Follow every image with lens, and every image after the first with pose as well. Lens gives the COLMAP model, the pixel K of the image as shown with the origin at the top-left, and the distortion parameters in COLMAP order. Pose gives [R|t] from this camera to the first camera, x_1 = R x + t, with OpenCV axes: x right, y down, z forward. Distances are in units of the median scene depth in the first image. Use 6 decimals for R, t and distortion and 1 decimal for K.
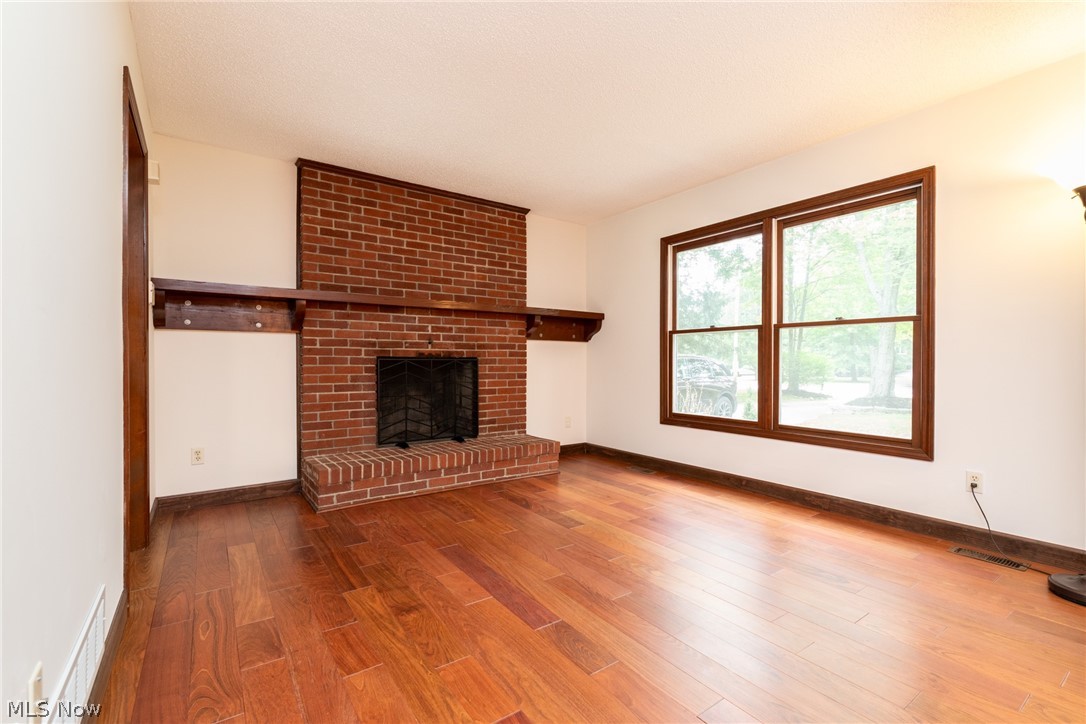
lens RADIAL K [[475.7, 0, 532.3], [0, 475.7, 361.1], [0, 0, 1]] dist [0.003468, -0.000584]
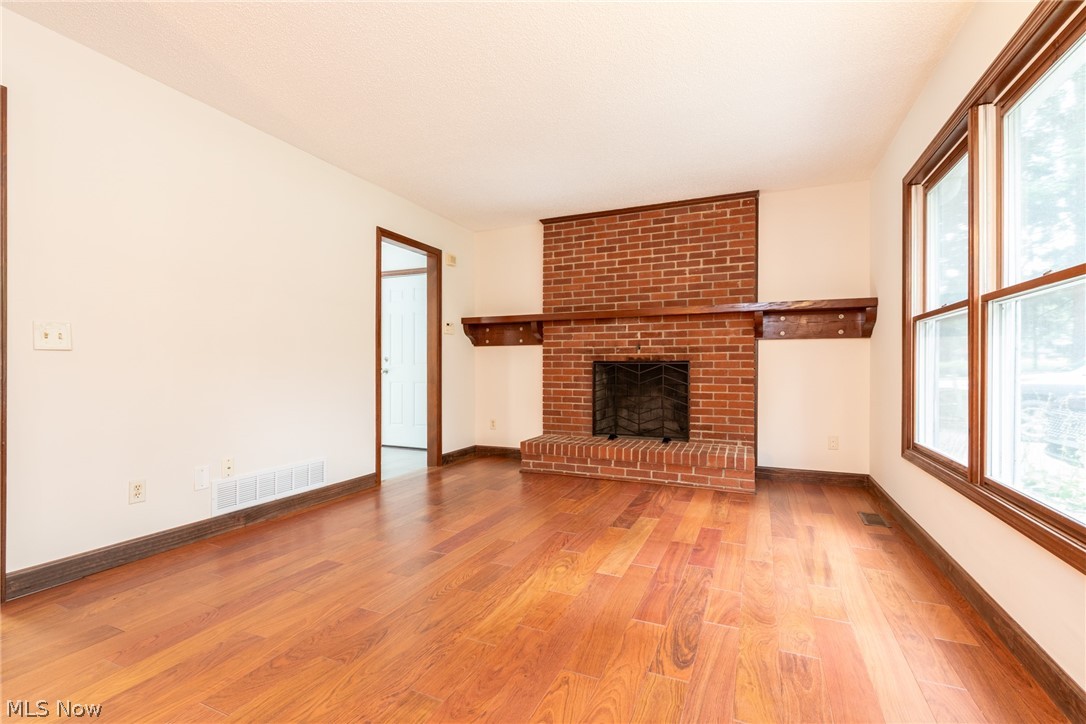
lens RADIAL K [[475.7, 0, 542.5], [0, 475.7, 366.7], [0, 0, 1]] dist [0.003468, -0.000584]
pose [[0.527806, -0.002170, -0.849362, 0.641649], [0.000579, 0.999997, -0.002195, 0.007549], [0.849365, 0.000667, 0.527806, 0.247776]]
